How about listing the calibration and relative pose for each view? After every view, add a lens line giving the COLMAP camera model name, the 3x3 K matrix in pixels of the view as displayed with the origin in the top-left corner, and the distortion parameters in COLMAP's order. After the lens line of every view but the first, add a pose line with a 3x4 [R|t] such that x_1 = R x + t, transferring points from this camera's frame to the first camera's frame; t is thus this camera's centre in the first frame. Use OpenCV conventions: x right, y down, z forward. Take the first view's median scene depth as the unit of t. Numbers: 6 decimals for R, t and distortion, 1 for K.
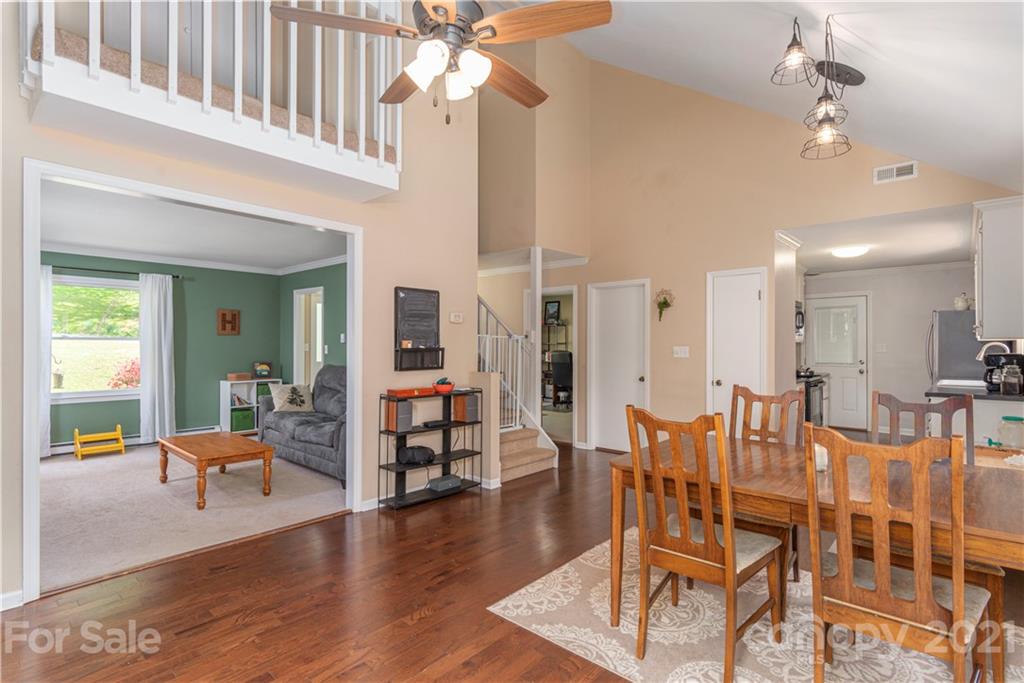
lens RADIAL K [[501.5, 0, 513.8], [0, 501.5, 342.8], [0, 0, 1]] dist [0.003572, -0.000271]
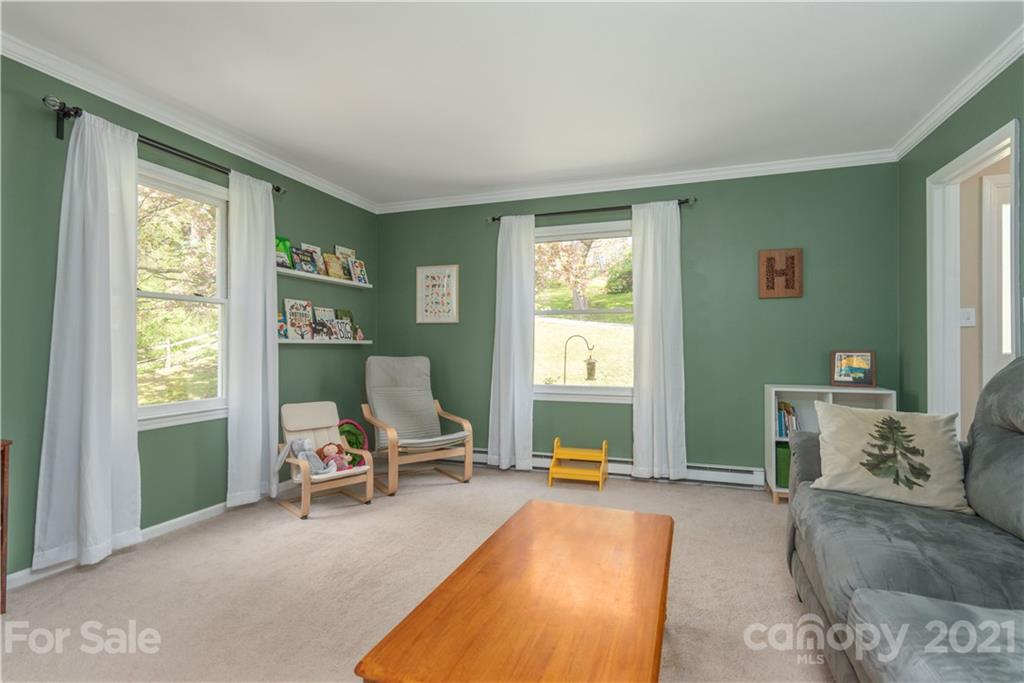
lens RADIAL K [[501.5, 0, 510.5], [0, 501.5, 341.0], [0, 0, 1]] dist [0.003572, -0.000271]
pose [[0.380264, -0.010475, -0.924819, -0.230918], [0.004552, 0.999945, -0.009455, 0.039596], [0.924867, -0.000615, 0.380291, 0.651988]]
